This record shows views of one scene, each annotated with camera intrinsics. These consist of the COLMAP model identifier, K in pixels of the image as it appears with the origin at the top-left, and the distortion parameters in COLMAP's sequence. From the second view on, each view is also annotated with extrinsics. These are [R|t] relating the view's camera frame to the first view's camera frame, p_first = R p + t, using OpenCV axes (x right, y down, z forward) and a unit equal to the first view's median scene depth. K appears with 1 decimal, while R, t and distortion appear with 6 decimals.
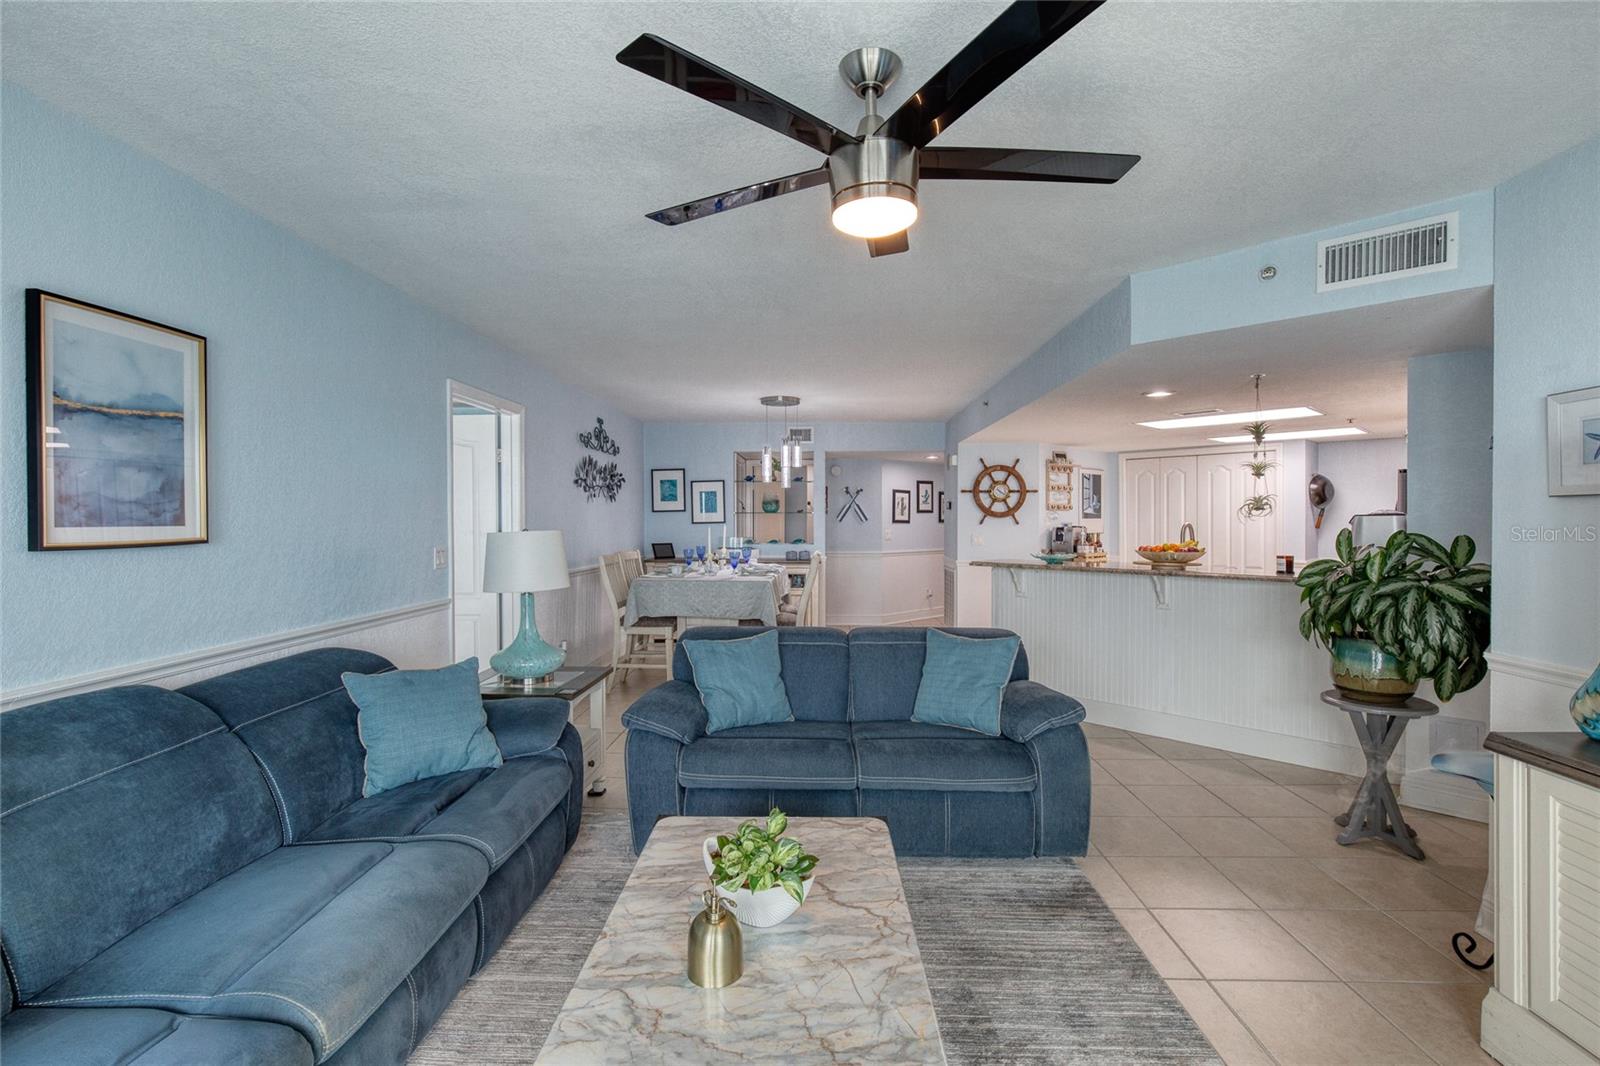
lens RADIAL K [[738.8, 0, 795.8], [0, 738.8, 529.9], [0, 0, 1]] dist [-0.025013, 0.009329]
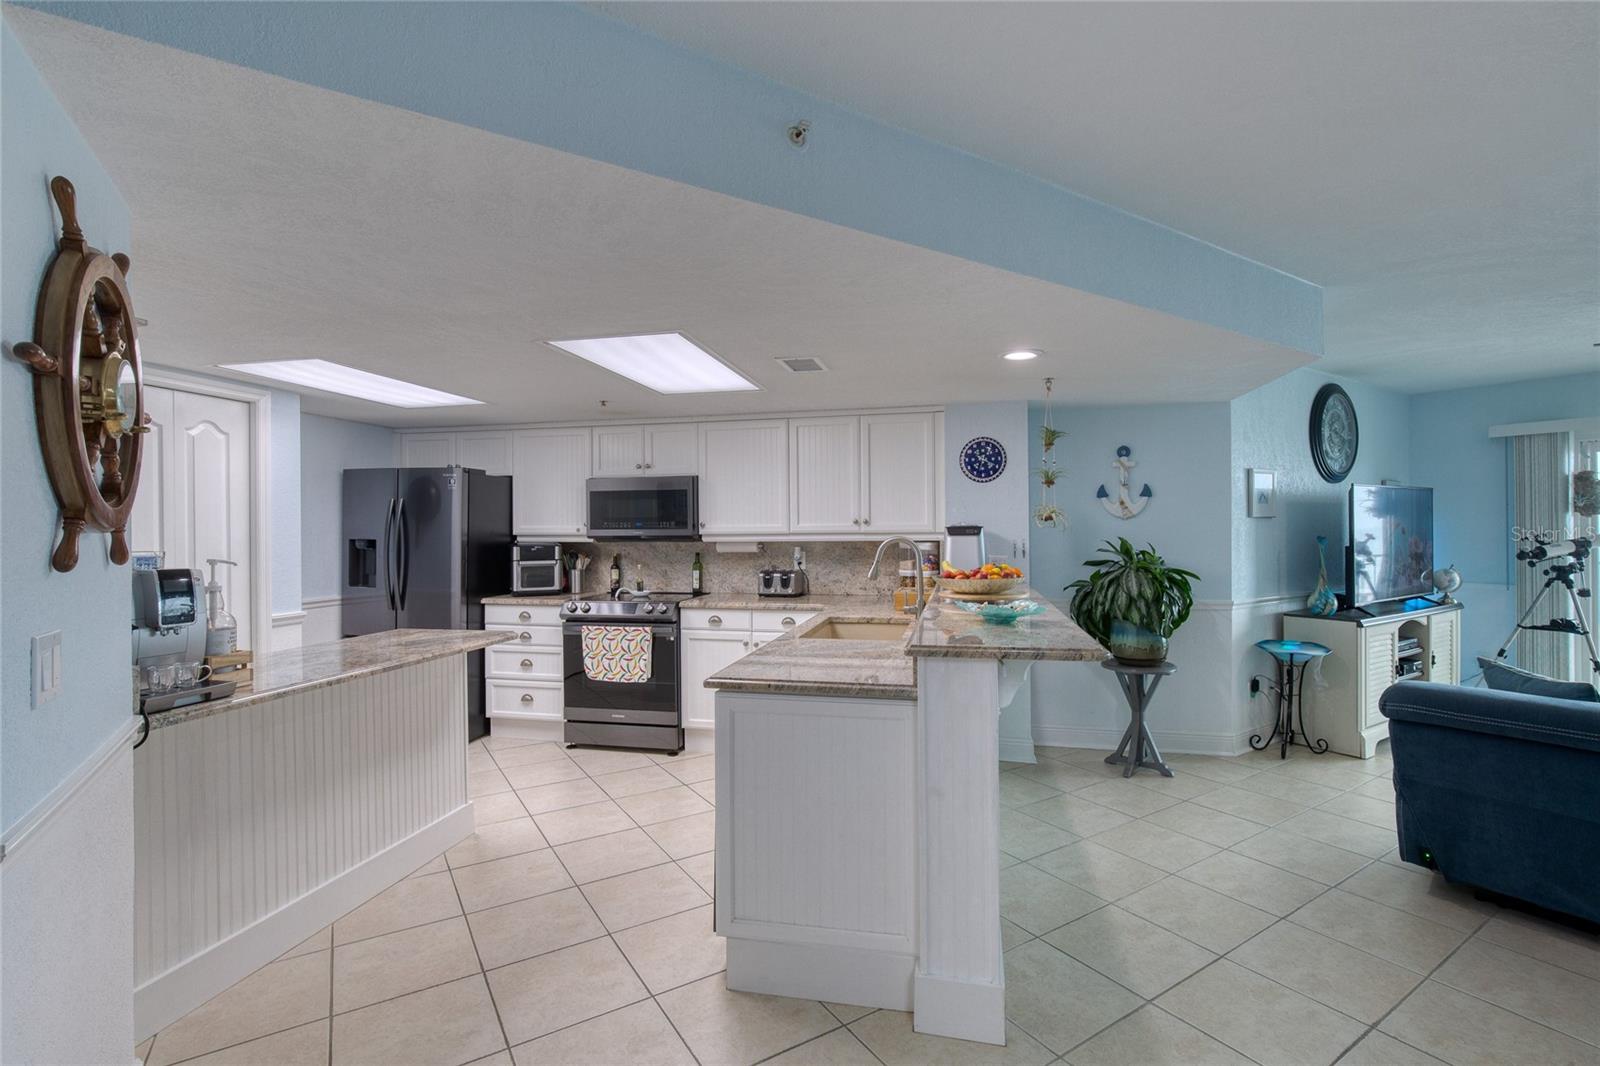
lens RADIAL K [[722.2, 0, 801.2], [0, 722.2, 528.9], [0, 0, 1]] dist [-0.011803, 0.000463]
pose [[-0.563838, 0.007043, 0.825855, 0.023144], [0.020534, 0.999774, 0.005493, -0.015623], [-0.825630, 0.020055, -0.563855, 0.996148]]
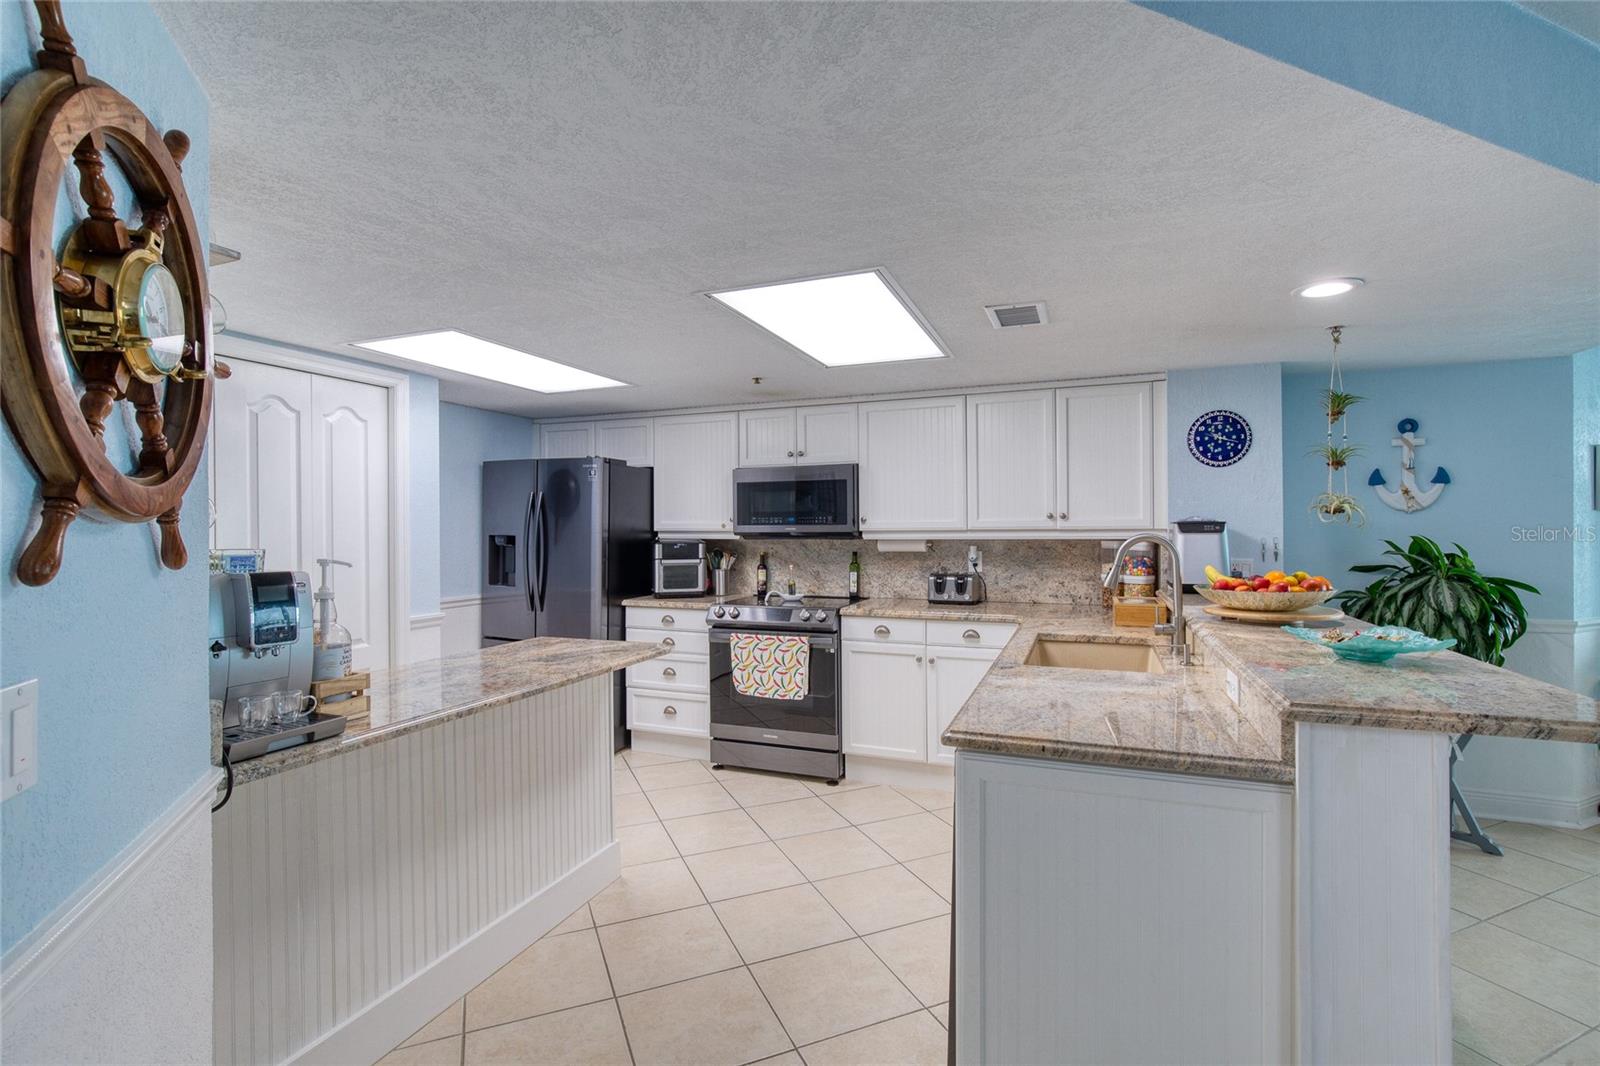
lens RADIAL K [[724.1, 0, 804.4], [0, 724.1, 529.0], [0, 0, 1]] dist [-0.009469, 0.000460]
pose [[-0.429680, 0.003031, 0.902976, 0.120034], [0.019668, 0.999789, 0.006003, -0.014716], [-0.902767, 0.020339, -0.429648, 0.988956]]
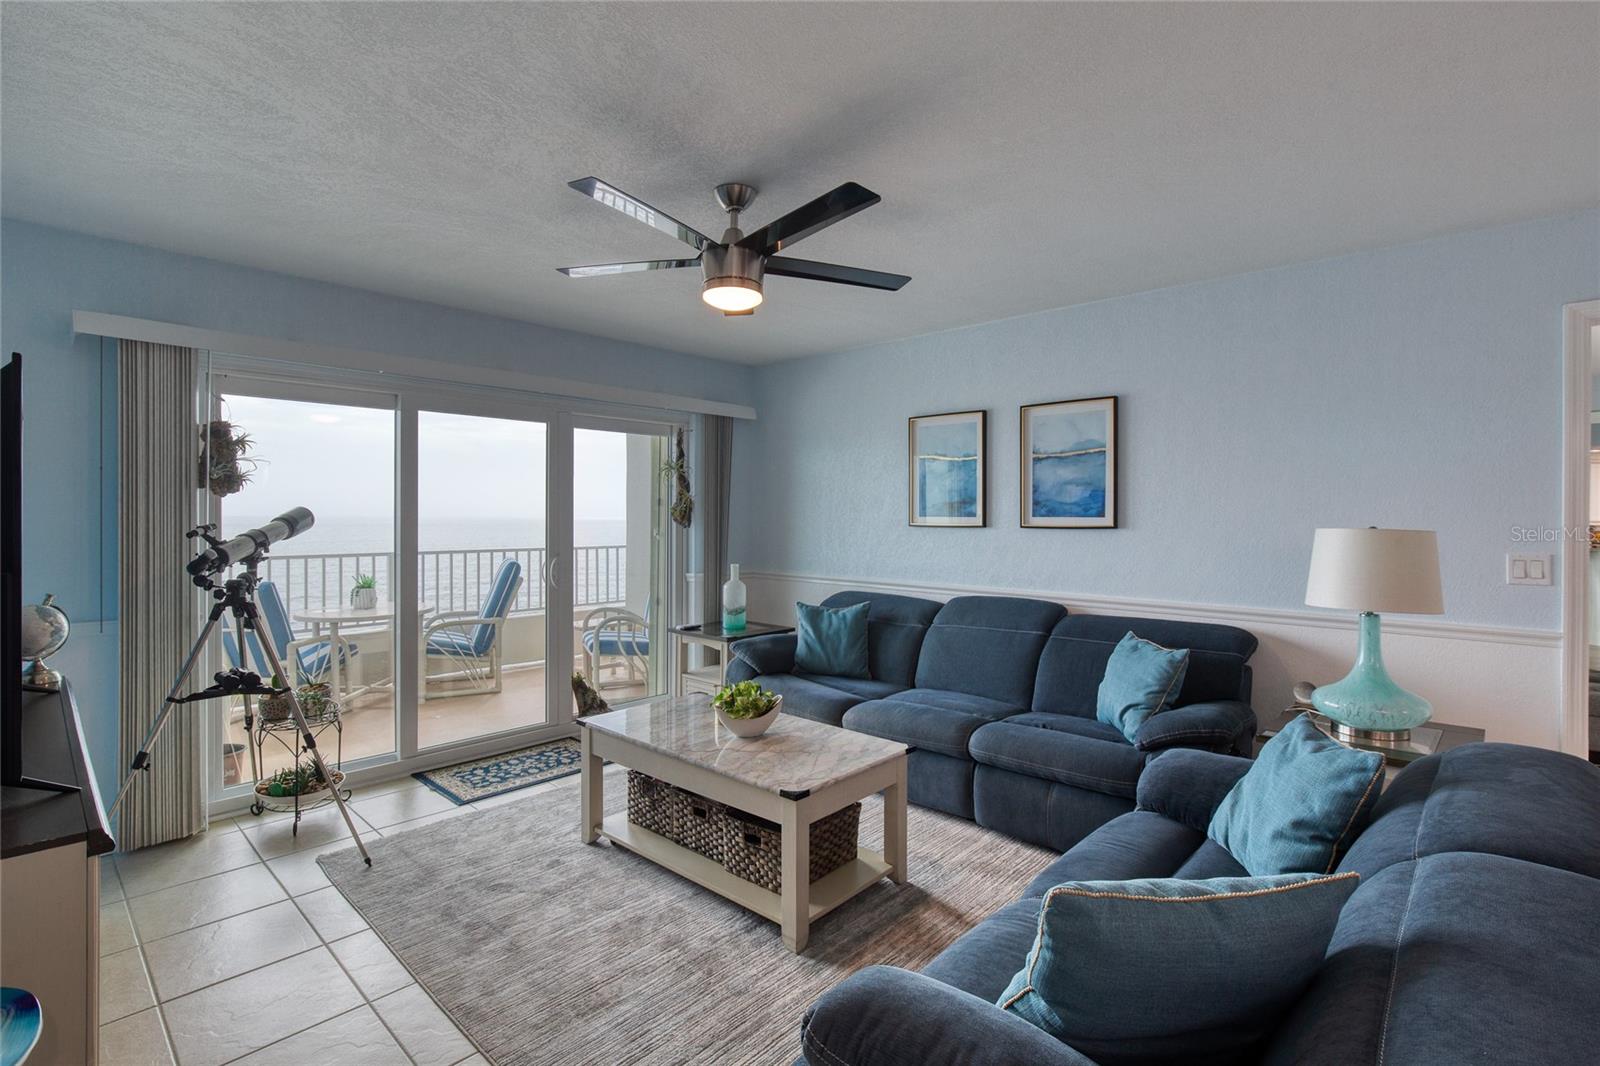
lens RADIAL K [[747.3, 0, 794.1], [0, 747.3, 520.5], [0, 0, 1]] dist [-0.011967, -0.000265]
pose [[-0.663067, 0.003644, -0.748551, 0.277223], [-0.014278, 0.999745, 0.017514, -0.005788], [0.748424, 0.022301, -0.662846, 0.512367]]
